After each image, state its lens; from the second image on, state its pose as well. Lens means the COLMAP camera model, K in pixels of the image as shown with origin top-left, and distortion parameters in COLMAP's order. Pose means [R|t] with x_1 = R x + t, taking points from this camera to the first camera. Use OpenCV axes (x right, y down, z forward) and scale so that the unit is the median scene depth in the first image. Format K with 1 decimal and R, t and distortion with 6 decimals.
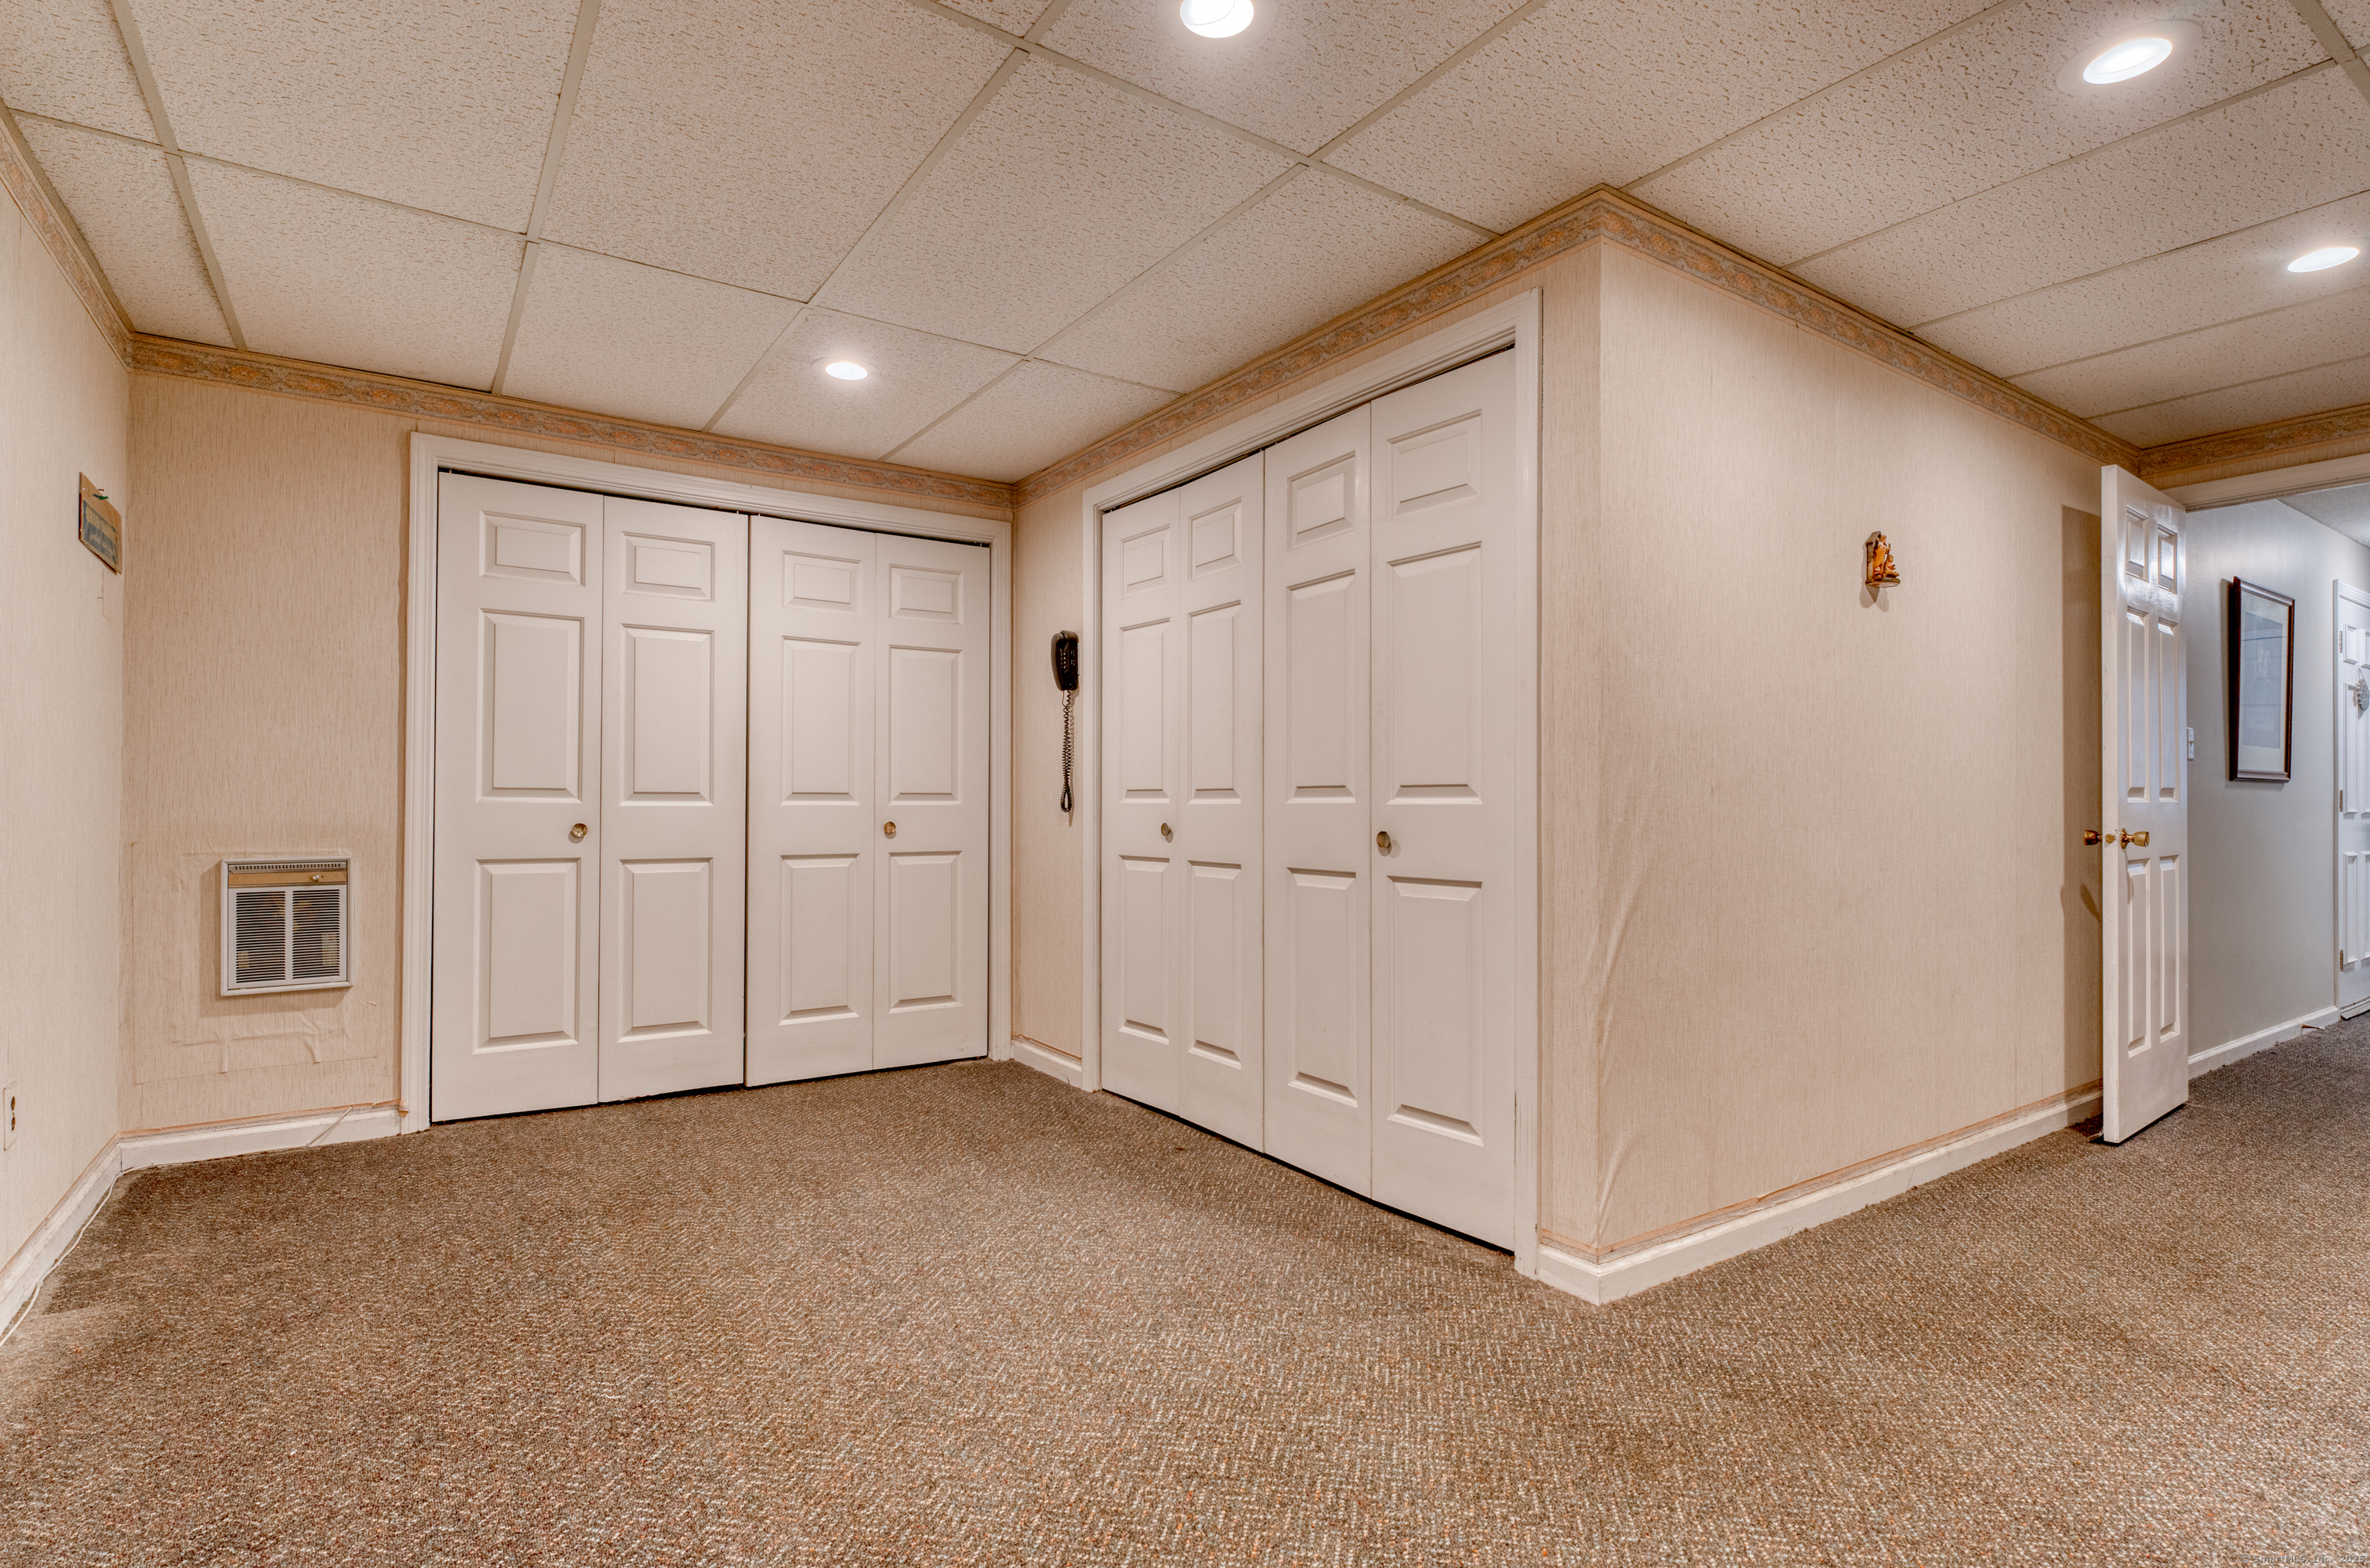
lens RADIAL K [[1158.3, 0, 1185.0], [0, 1158.3, 784.0], [0, 0, 1]] dist [-0.001035, -0.000088]
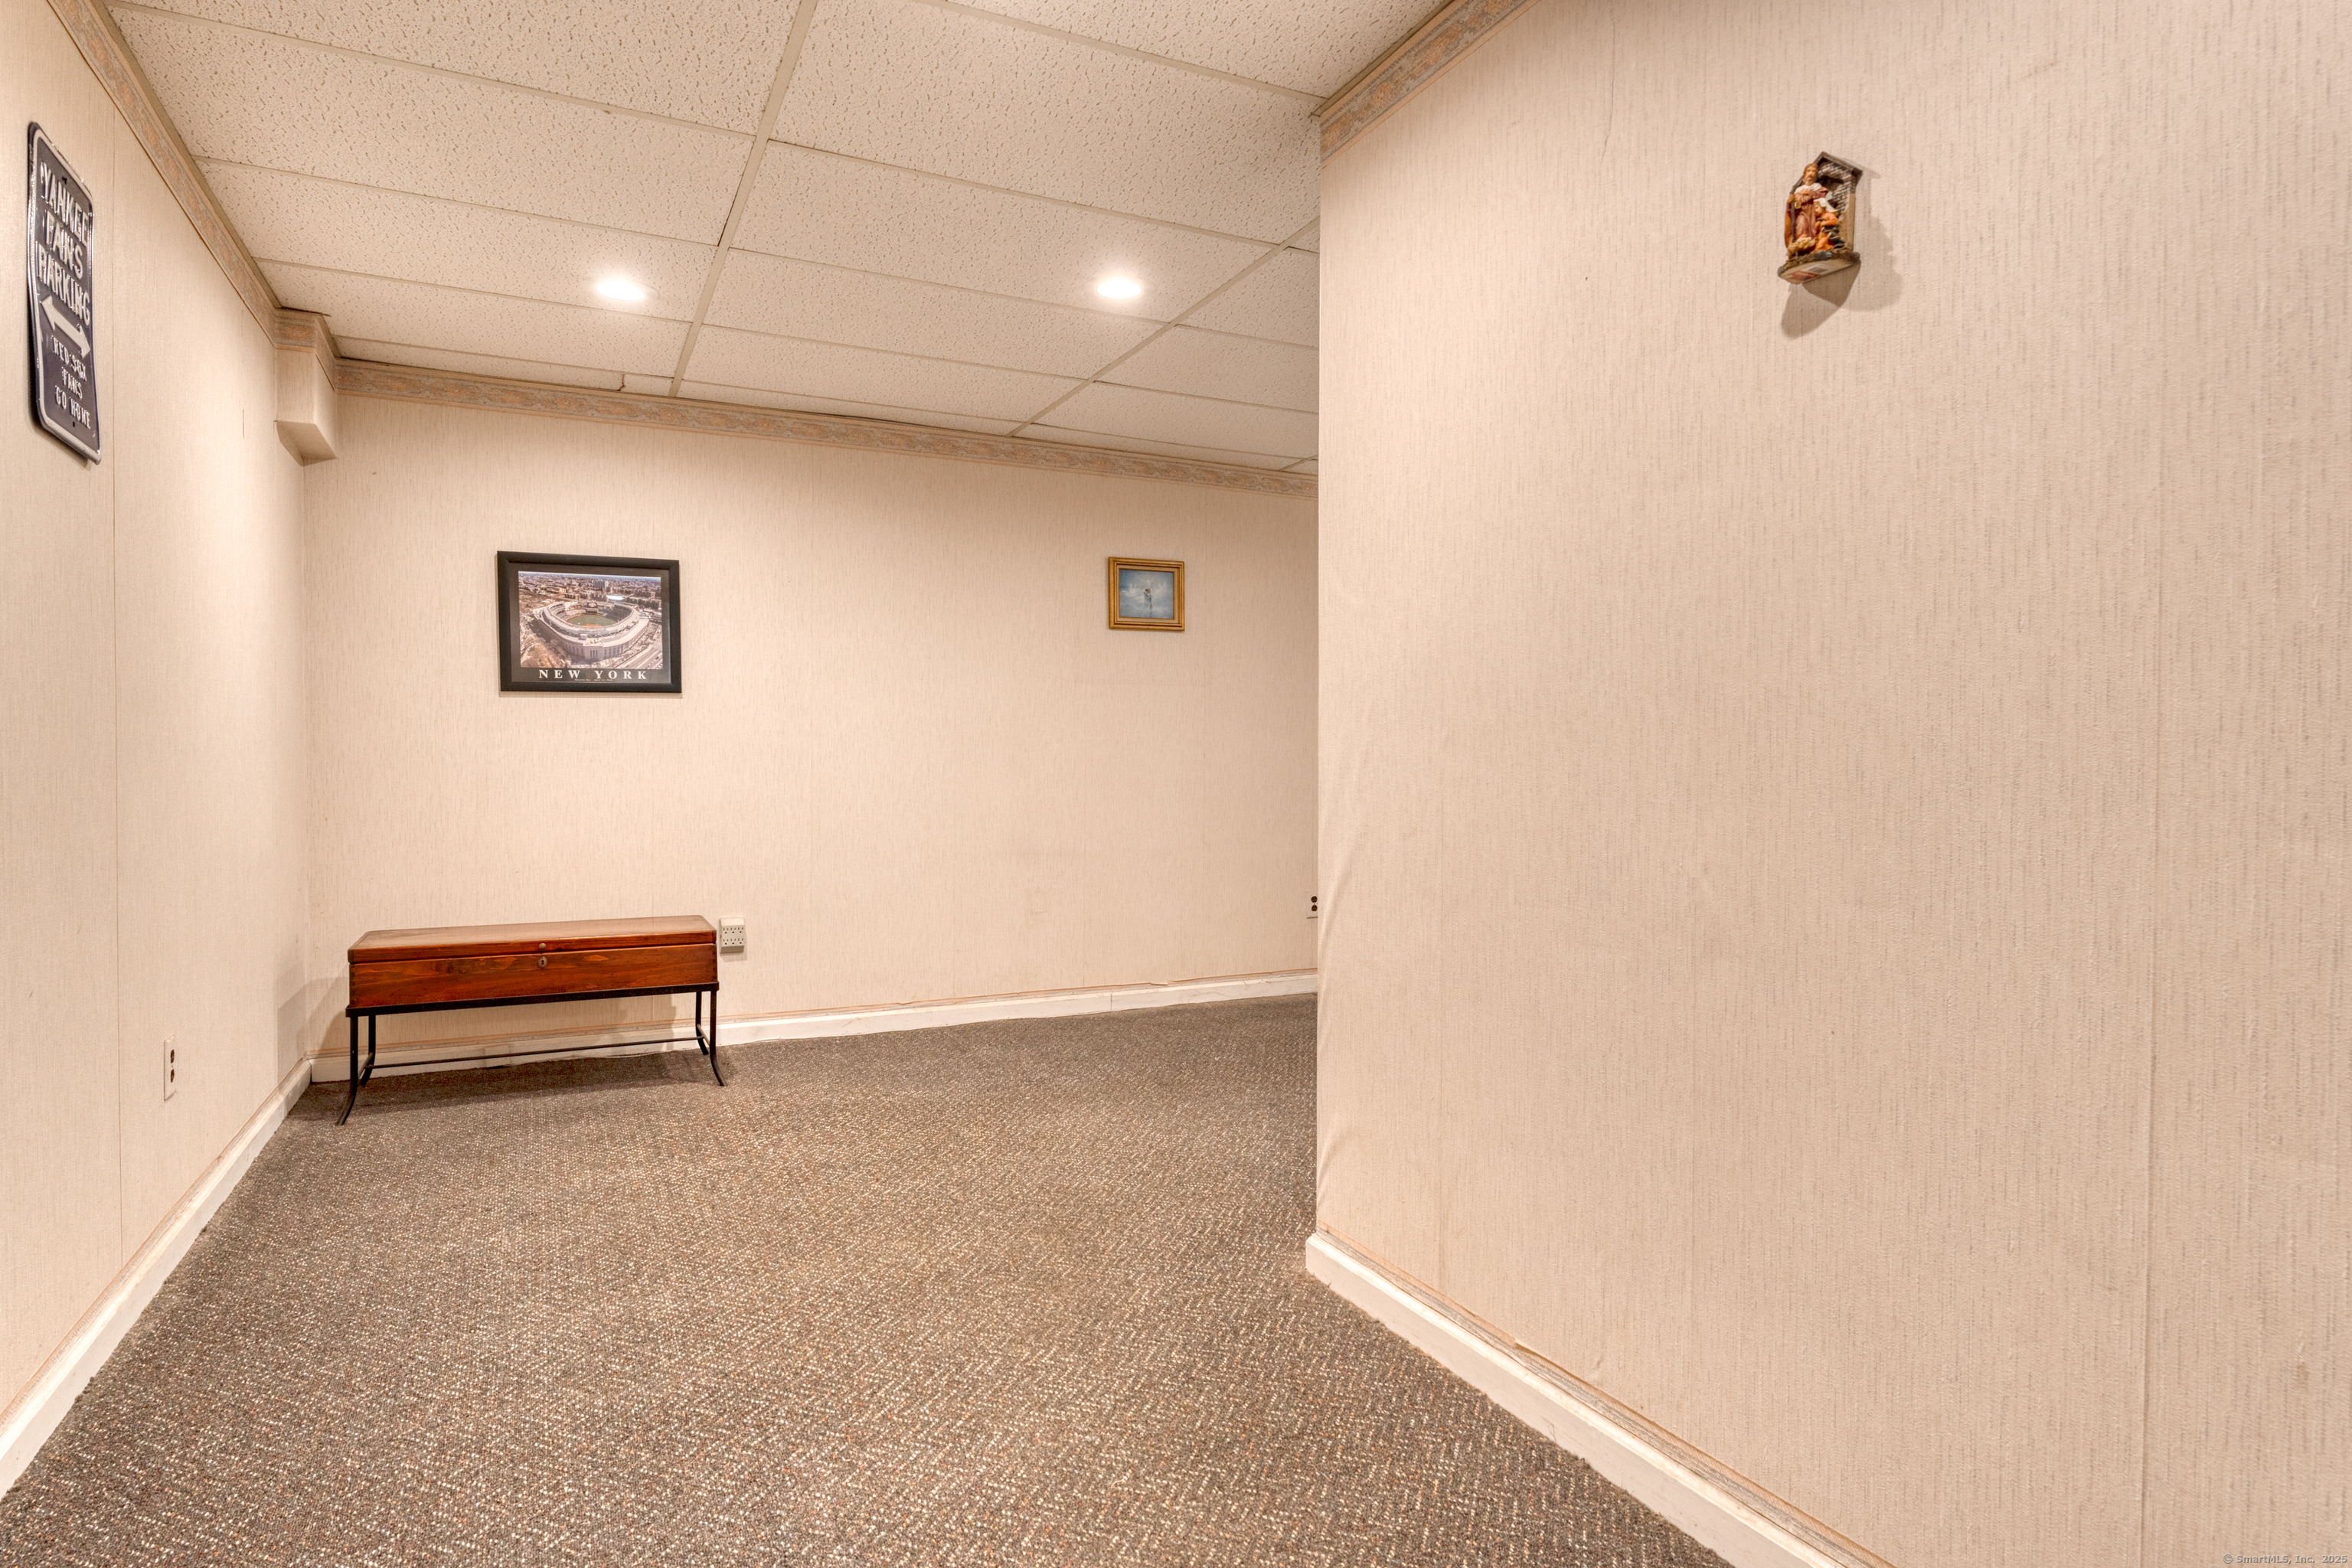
lens RADIAL K [[1293.5, 0, 1176.0], [0, 1293.5, 784.0], [0, 0, 1]] dist [-0.000320, 0.000480]
pose [[-0.142700, 0.012098, -0.989692, 1.343488], [0.007829, 0.999908, 0.011095, 0.021769], [0.989735, -0.006165, -0.142781, 0.966882]]
